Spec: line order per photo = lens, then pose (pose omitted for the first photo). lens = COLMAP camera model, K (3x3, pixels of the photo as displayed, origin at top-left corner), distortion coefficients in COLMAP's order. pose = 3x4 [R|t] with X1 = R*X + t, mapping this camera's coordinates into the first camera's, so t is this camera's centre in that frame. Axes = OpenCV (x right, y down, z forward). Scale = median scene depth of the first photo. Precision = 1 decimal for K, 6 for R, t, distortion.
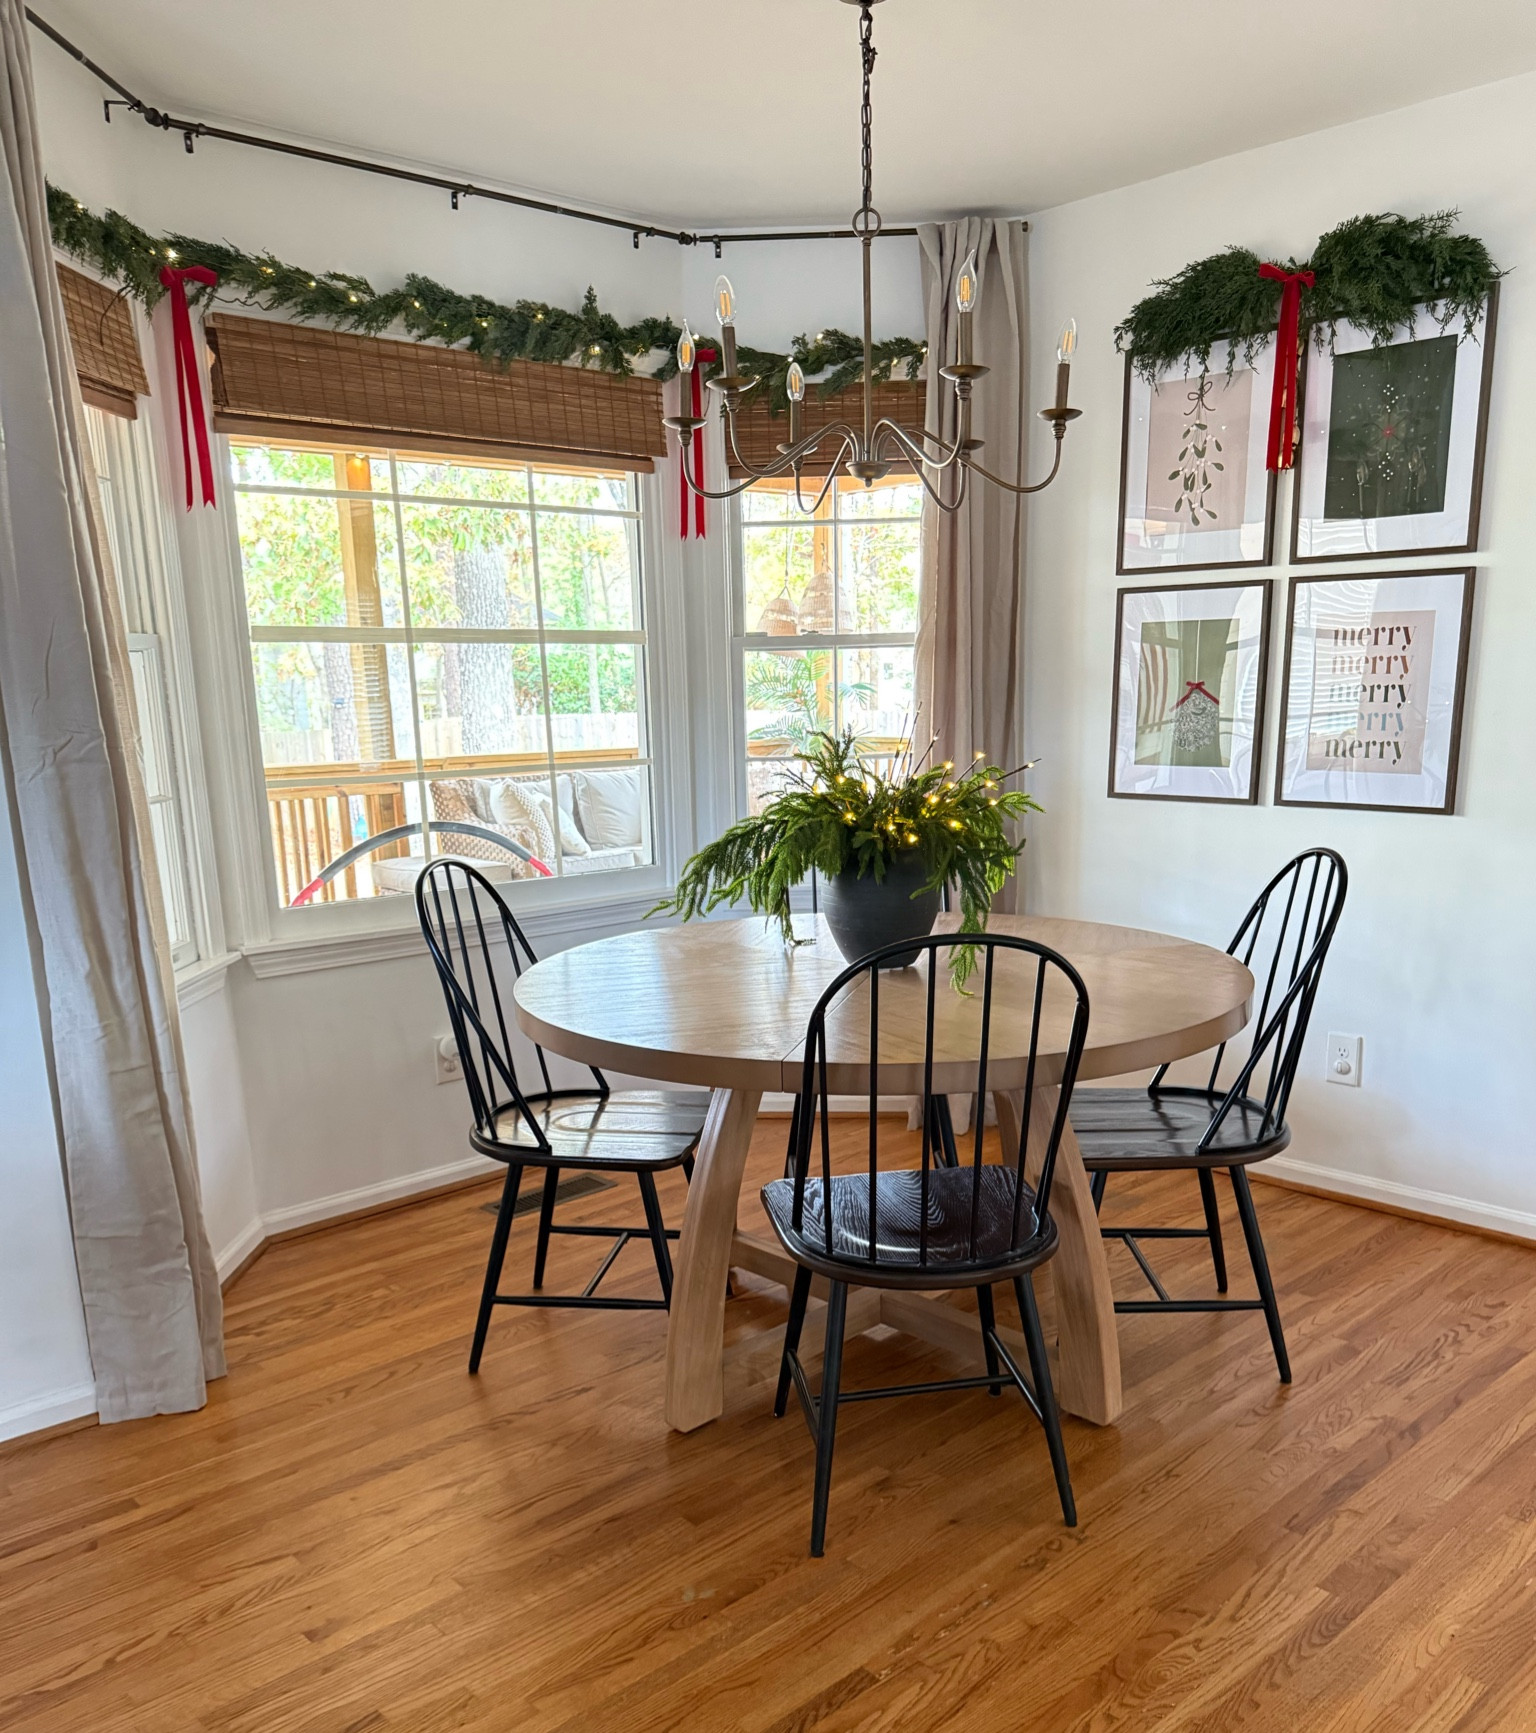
lens RADIAL K [[1464.3, 0, 801.7], [0, 1464.3, 1054.4], [0, 0, 1]] dist [0.011339, -0.014249]
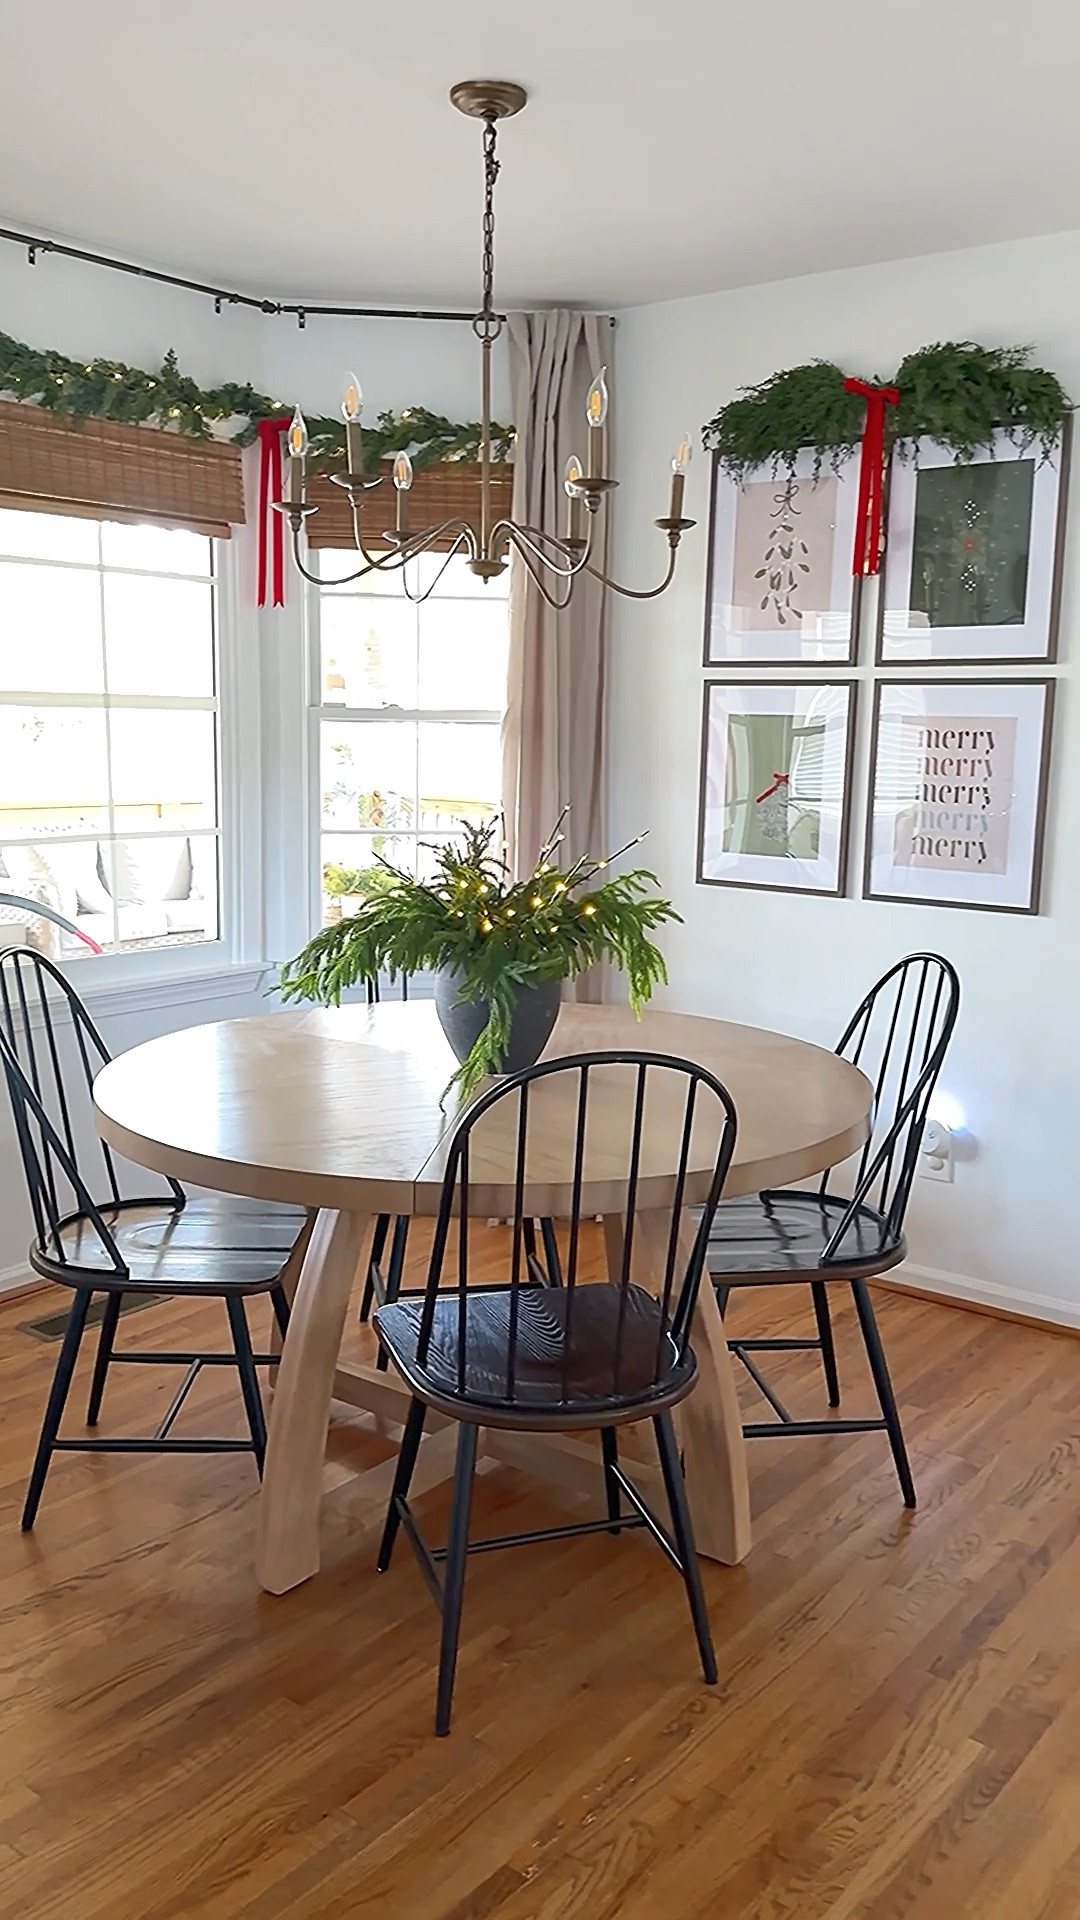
lens RADIAL K [[1549.2, 0, 540.0], [0, 1549.2, 960.0], [0, 0, 1]] dist [0.075317, -0.121993]
pose [[0.989339, 0.014473, 0.144907, -0.065368], [-0.000049, 0.995082, -0.099055, -0.031995], [-0.145628, 0.097992, 0.984475, -0.007665]]
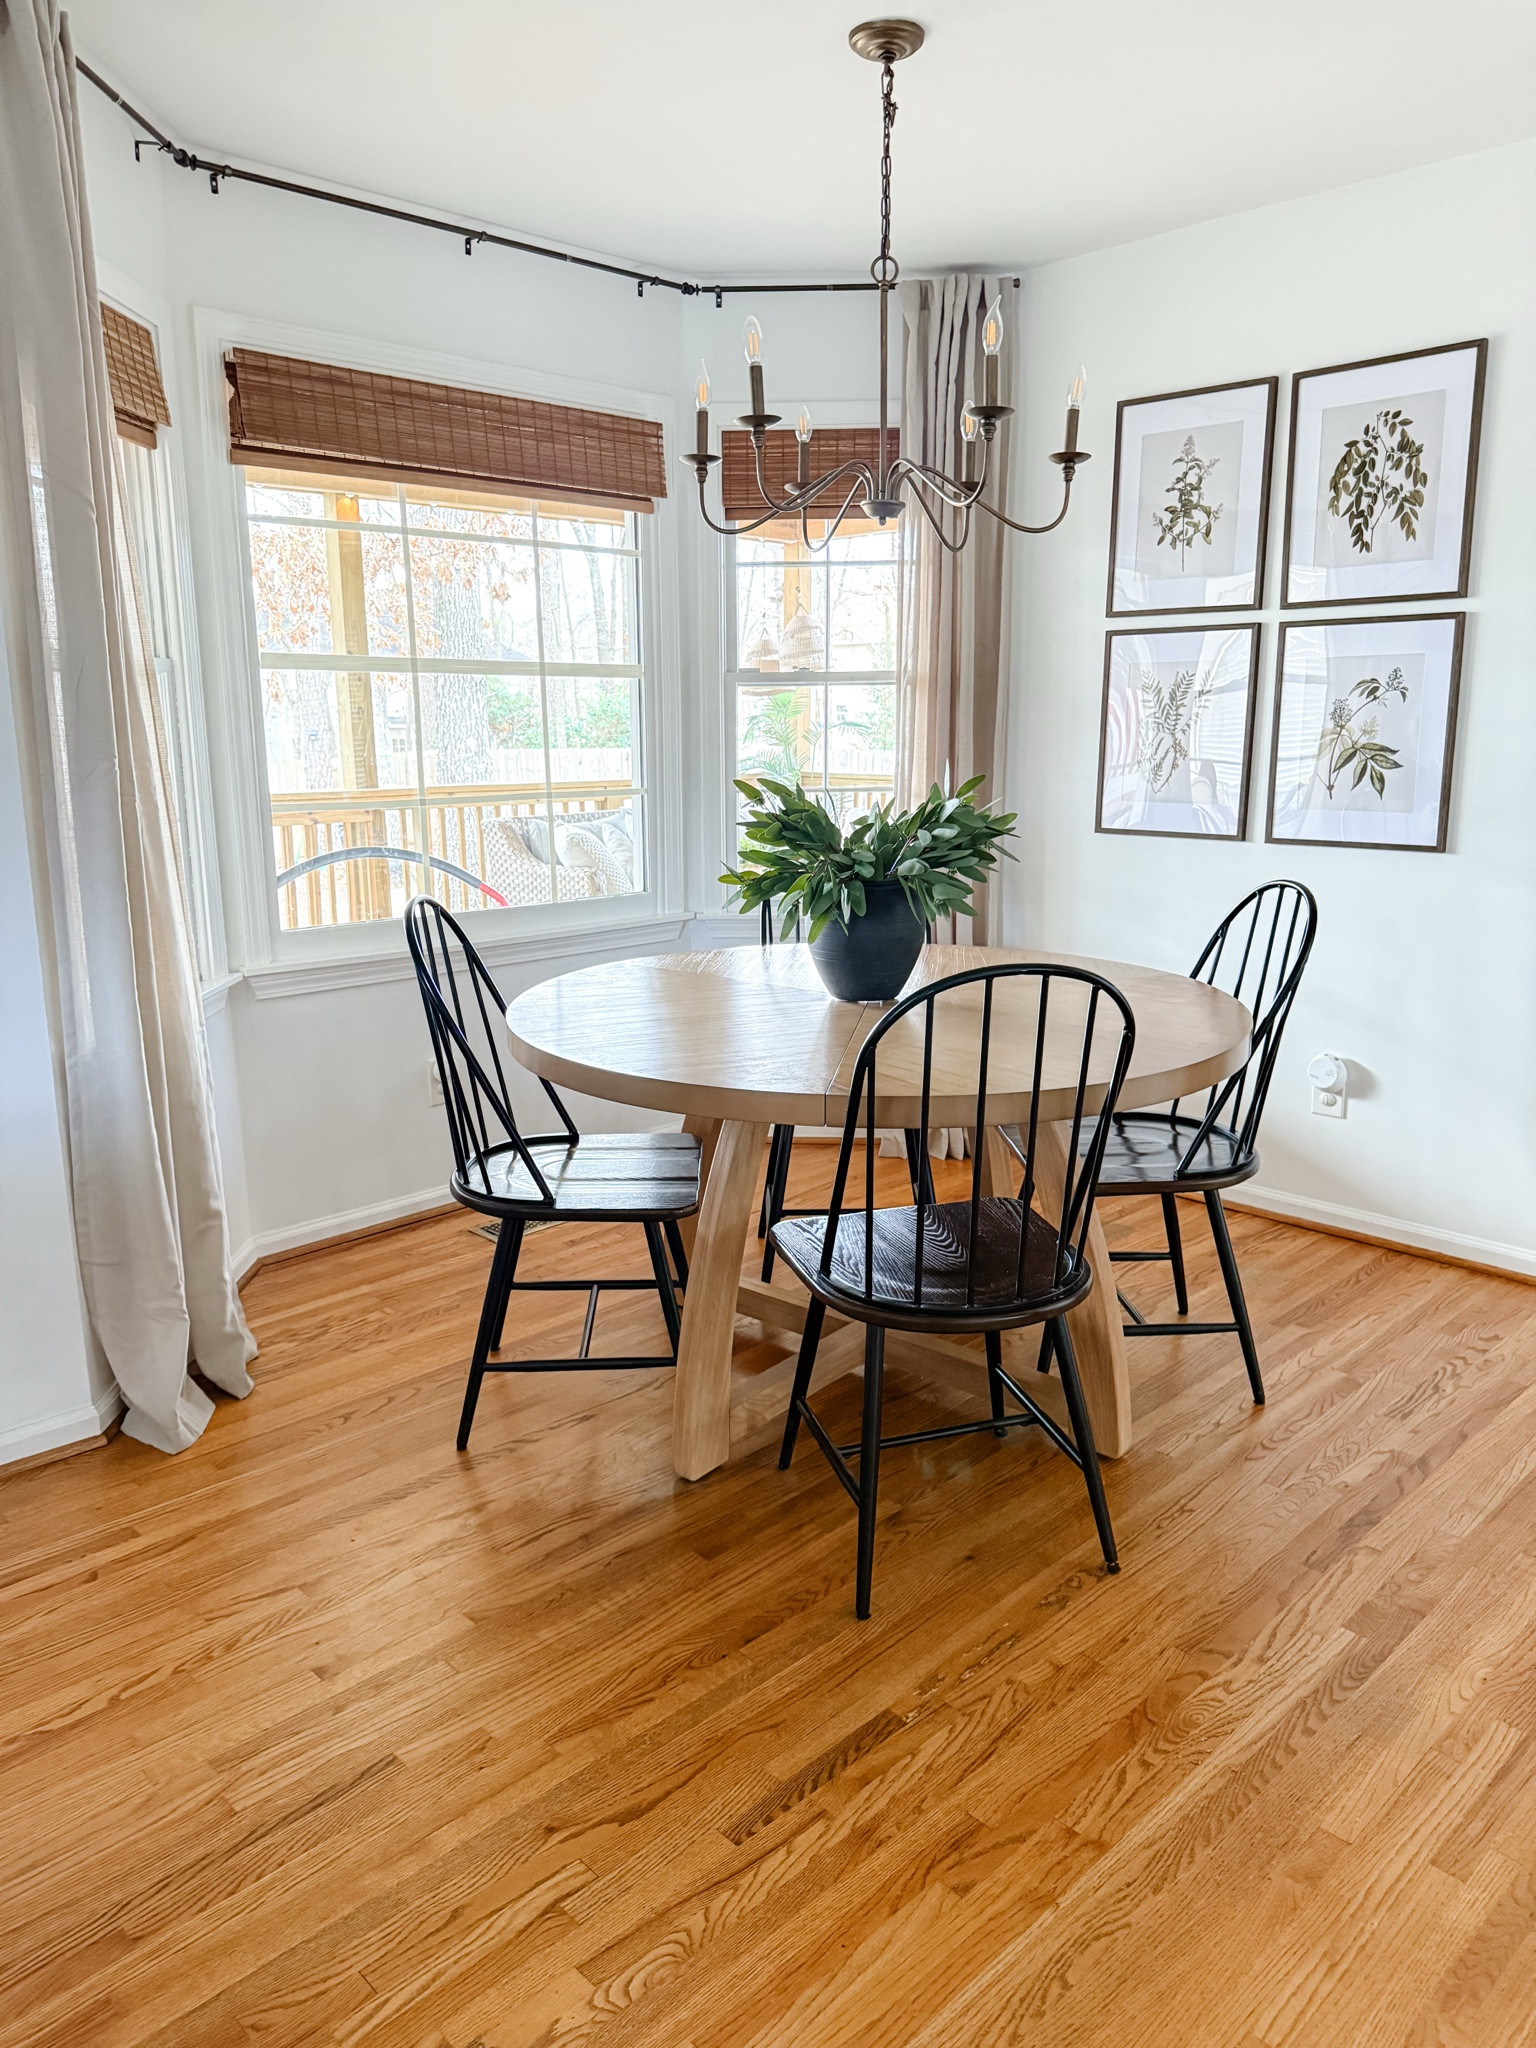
lens RADIAL K [[1425.5, 0, 769.7], [0, 1425.5, 1027.7], [0, 0, 1]] dist [-0.000982, 0.004415]
pose [[0.999850, 0.011029, 0.013360, -0.041985], [-0.010519, 0.999236, -0.037639, 0.000114], [-0.013765, 0.037493, 0.999202, 0.025657]]
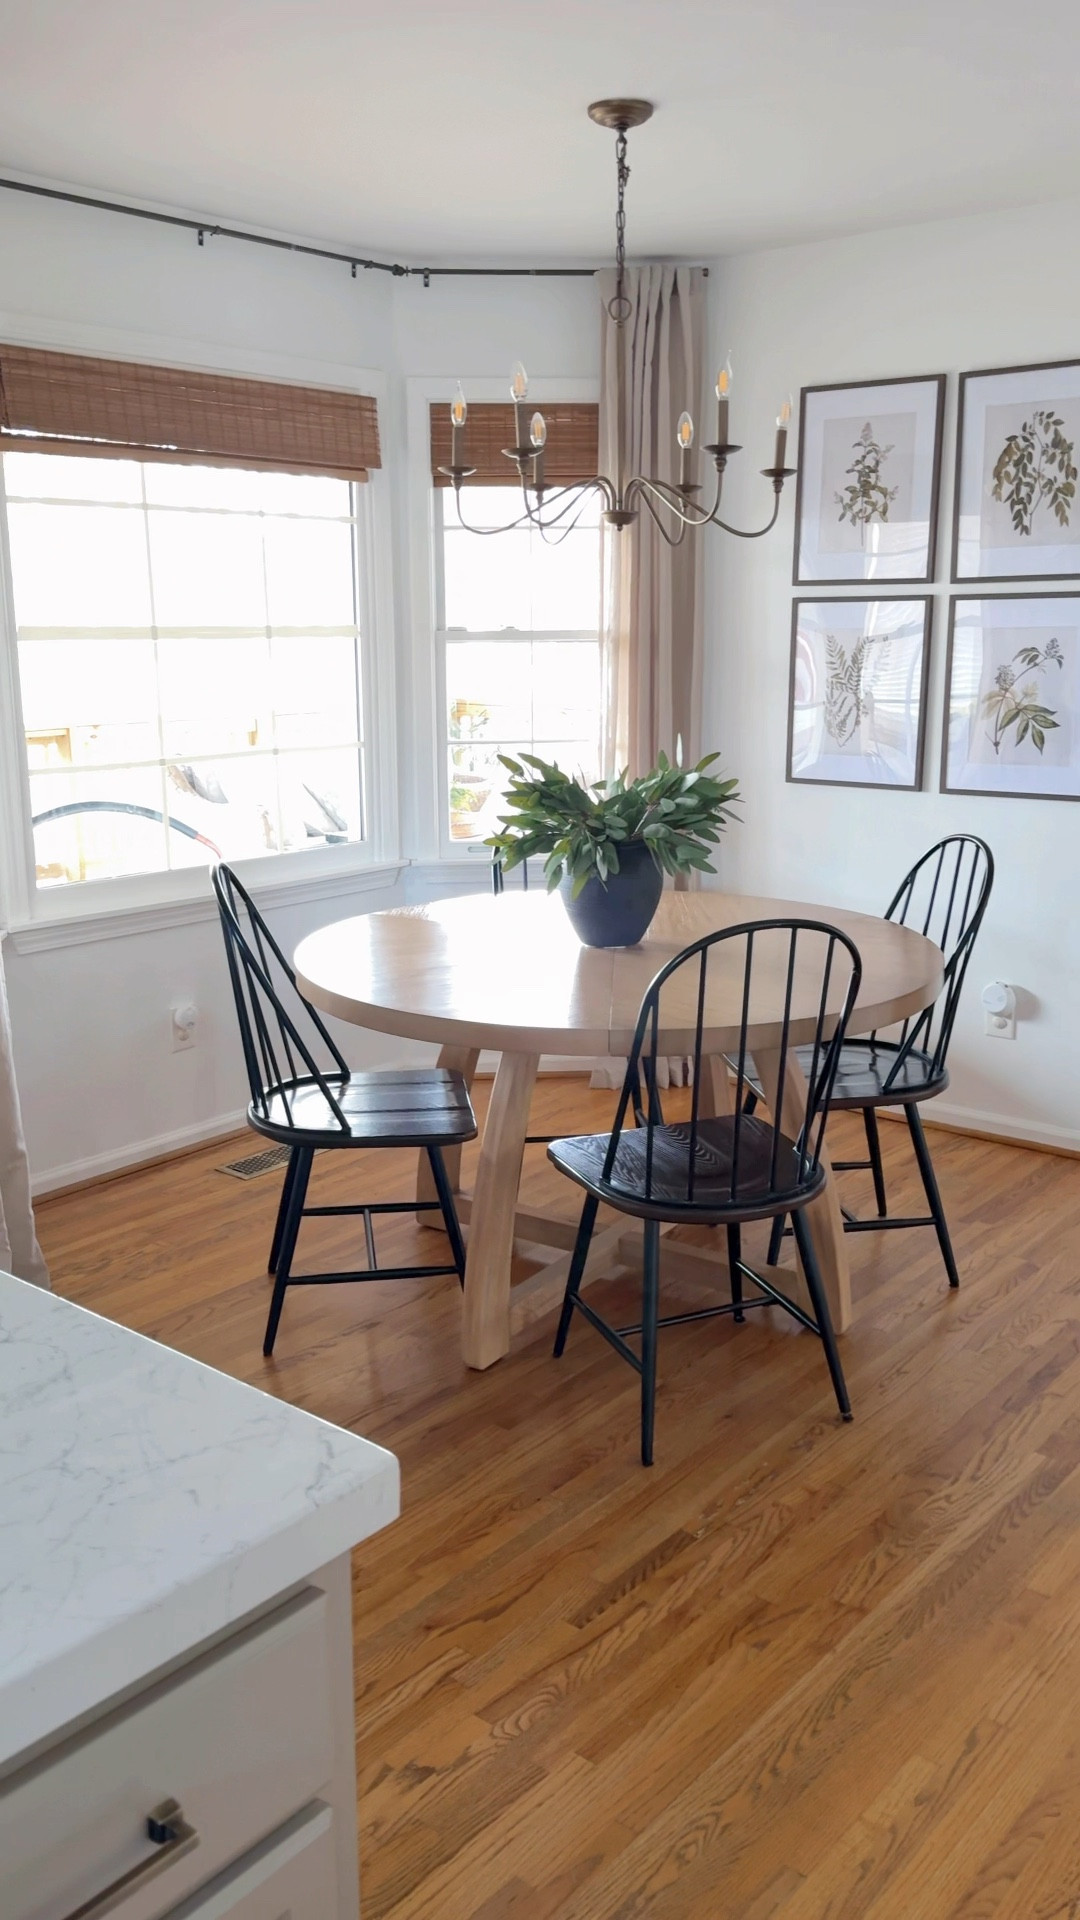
lens RADIAL K [[1549.2, 0, 540.0], [0, 1549.2, 960.0], [0, 0, 1]] dist [0.075317, -0.121993]
pose [[0.993467, -0.011343, 0.113552, -0.161232], [0.015573, 0.999215, -0.036434, -0.001954], [-0.113049, 0.037964, 0.992864, -0.206218]]
